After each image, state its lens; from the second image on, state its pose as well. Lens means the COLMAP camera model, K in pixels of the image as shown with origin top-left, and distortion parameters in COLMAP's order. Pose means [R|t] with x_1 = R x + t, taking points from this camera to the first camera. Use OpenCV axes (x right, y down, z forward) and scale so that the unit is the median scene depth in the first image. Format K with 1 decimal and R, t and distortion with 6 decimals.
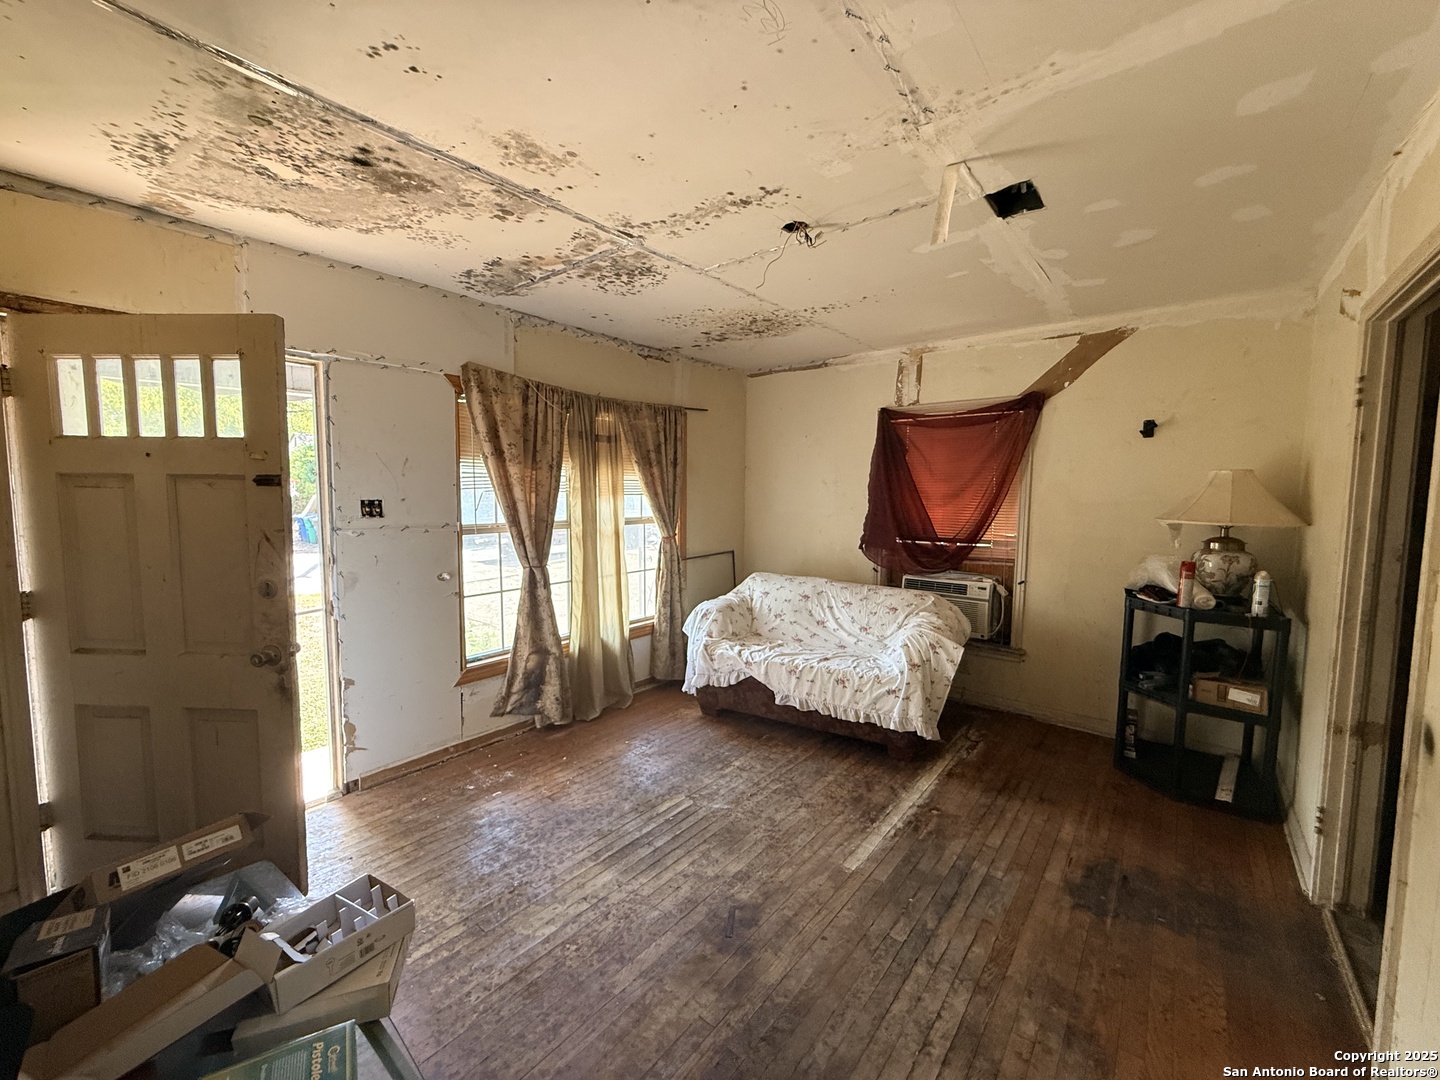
lens RADIAL K [[576.7, 0, 712.6], [0, 576.7, 541.5], [0, 0, 1]] dist [-0.001037, 0.000341]
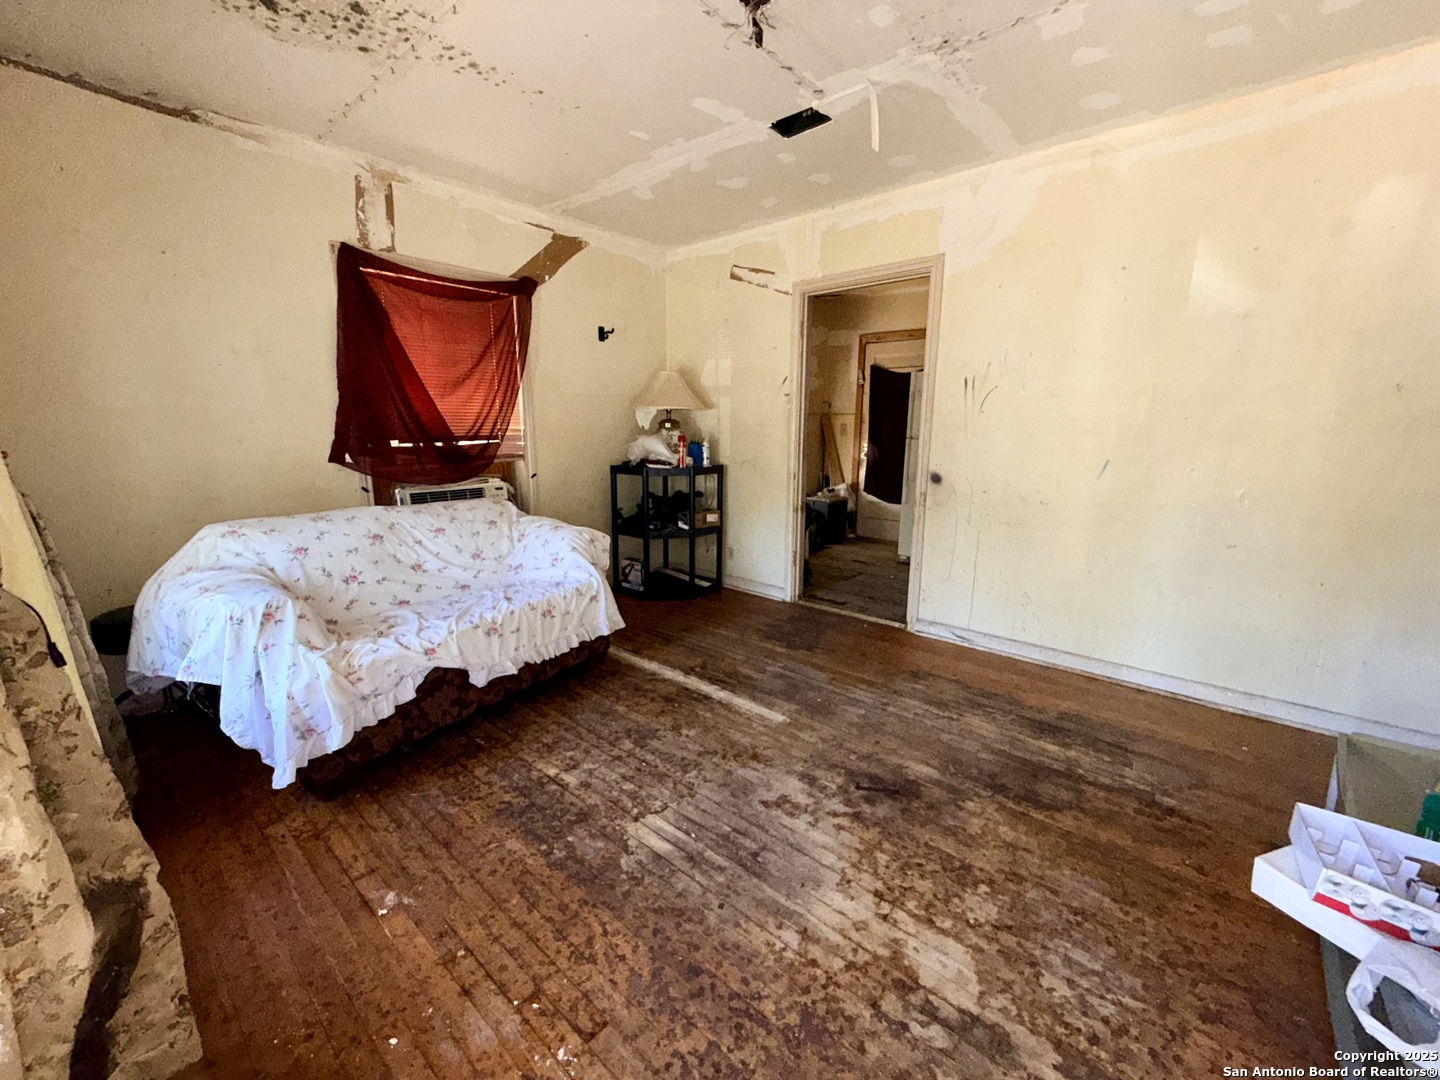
lens RADIAL K [[576.7, 0, 717.8], [0, 576.7, 541.7], [0, 0, 1]] dist [-0.001037, 0.000341]
pose [[0.029720, -0.208842, 0.977498, -0.535707], [0.083009, 0.975067, 0.205799, 0.003738], [-0.996106, 0.075025, 0.046315, 0.738087]]
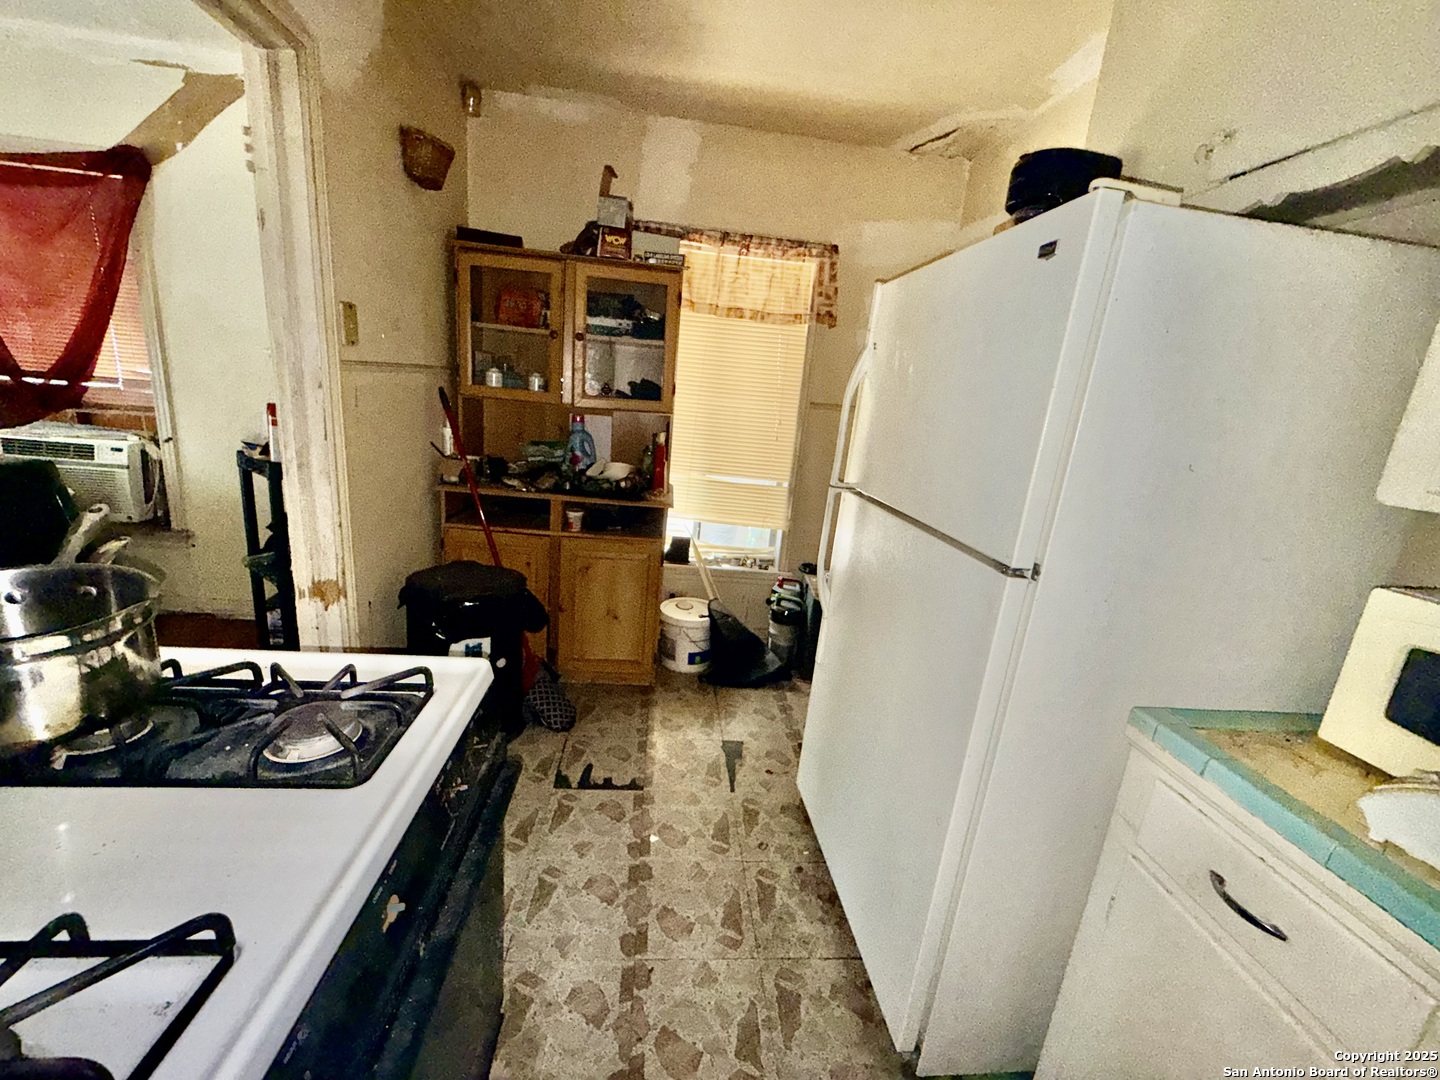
lens RADIAL K [[576.7, 0, 722.1], [0, 576.7, 540.4], [0, 0, 1]] dist [-0.001037, 0.000341]
pose [[0.705046, -0.122610, 0.698482, 0.577886], [-0.023617, 0.980334, 0.195926, 0.042733], [-0.708768, -0.154633, 0.688285, -0.008332]]
